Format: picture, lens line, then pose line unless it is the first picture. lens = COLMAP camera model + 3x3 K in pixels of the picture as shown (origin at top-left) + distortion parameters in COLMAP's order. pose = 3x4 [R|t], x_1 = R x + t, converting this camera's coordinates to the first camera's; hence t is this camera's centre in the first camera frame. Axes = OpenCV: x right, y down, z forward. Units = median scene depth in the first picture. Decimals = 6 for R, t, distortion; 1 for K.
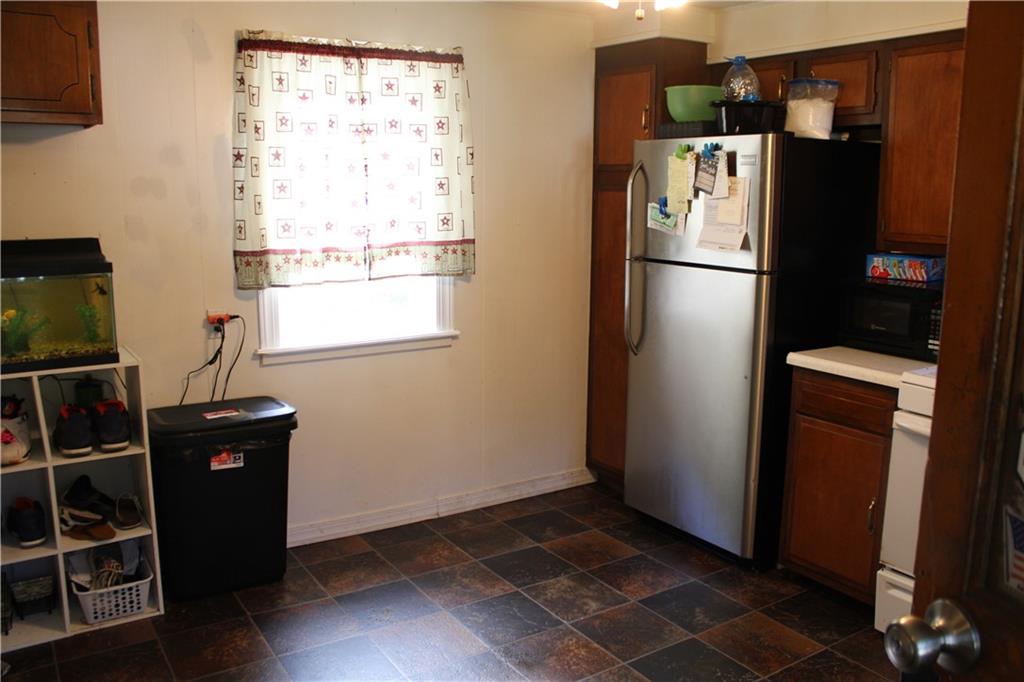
lens RADIAL K [[874.6, 0, 512.0], [0, 874.6, 341.0], [0, 0, 1]] dist [-0.159391, 0.150340]
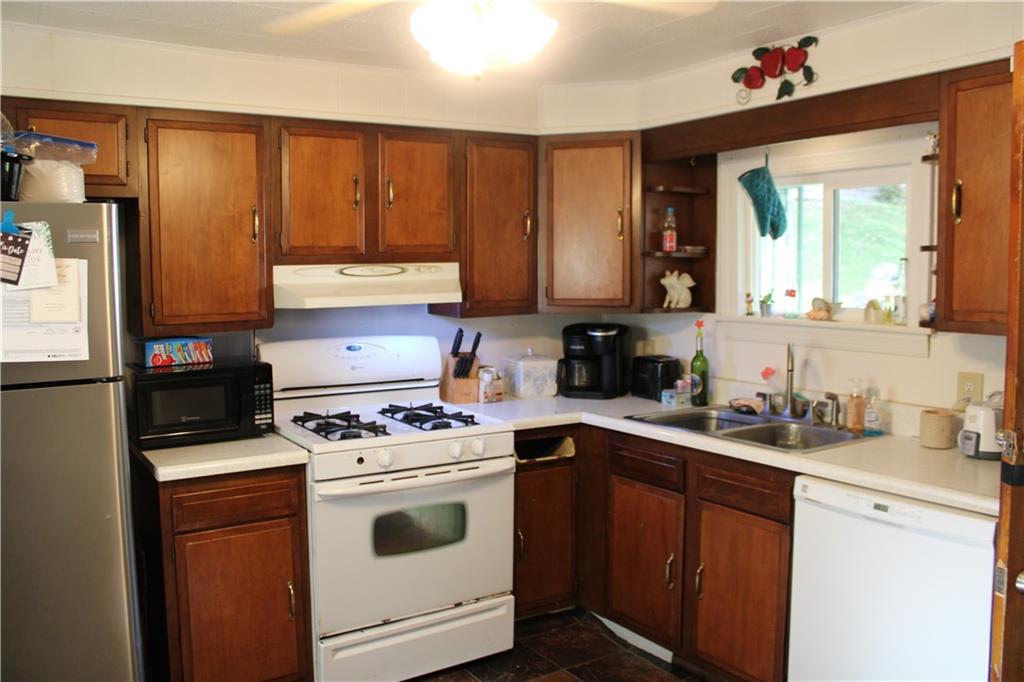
lens RADIAL K [[804.2, 0, 512.0], [0, 804.2, 341.0], [0, 0, 1]] dist [-0.098153, -0.000419]
pose [[0.009394, -0.098418, 0.995101, -0.751296], [0.185975, 0.977954, 0.094967, -0.209980], [-0.982510, 0.184171, 0.027490, 1.148771]]
